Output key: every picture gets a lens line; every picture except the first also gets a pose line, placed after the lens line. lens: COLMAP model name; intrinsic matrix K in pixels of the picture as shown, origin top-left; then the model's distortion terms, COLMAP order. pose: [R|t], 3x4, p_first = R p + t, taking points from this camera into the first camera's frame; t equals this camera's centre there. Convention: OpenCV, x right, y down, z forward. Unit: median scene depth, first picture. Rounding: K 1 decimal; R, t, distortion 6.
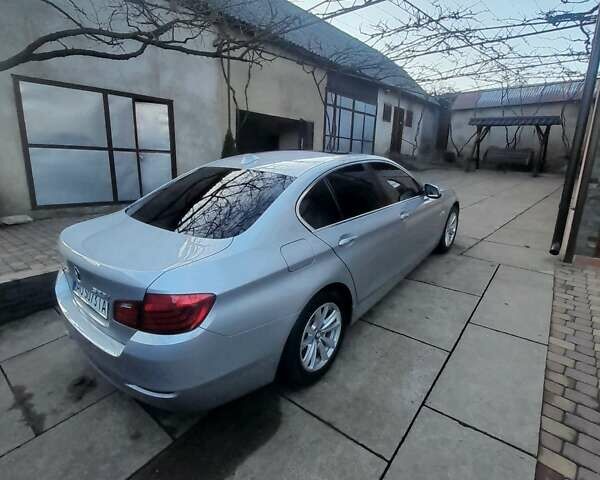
lens RADIAL K [[301.1, 0, 300.0], [0, 301.1, 240.0], [0, 0, 1]] dist [0.023663, -0.016657]
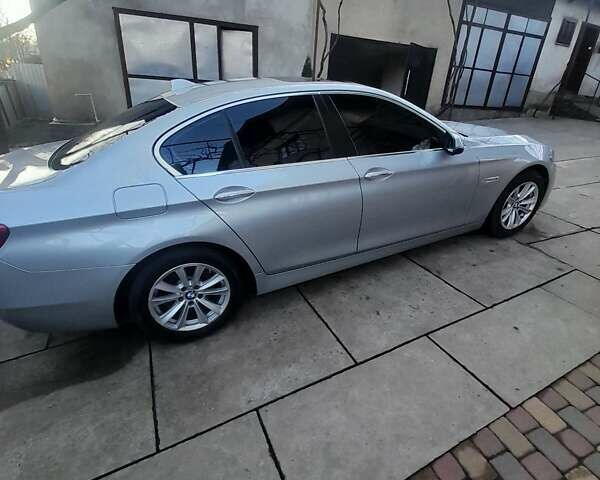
lens RADIAL K [[301.1, 0, 300.0], [0, 301.1, 240.0], [0, 0, 1]] dist [0.023663, -0.016657]
pose [[0.908050, 0.199883, -0.368093, 0.235465], [-0.131830, 0.970514, 0.201801, -0.024307], [0.397576, -0.134720, 0.907625, 0.122981]]
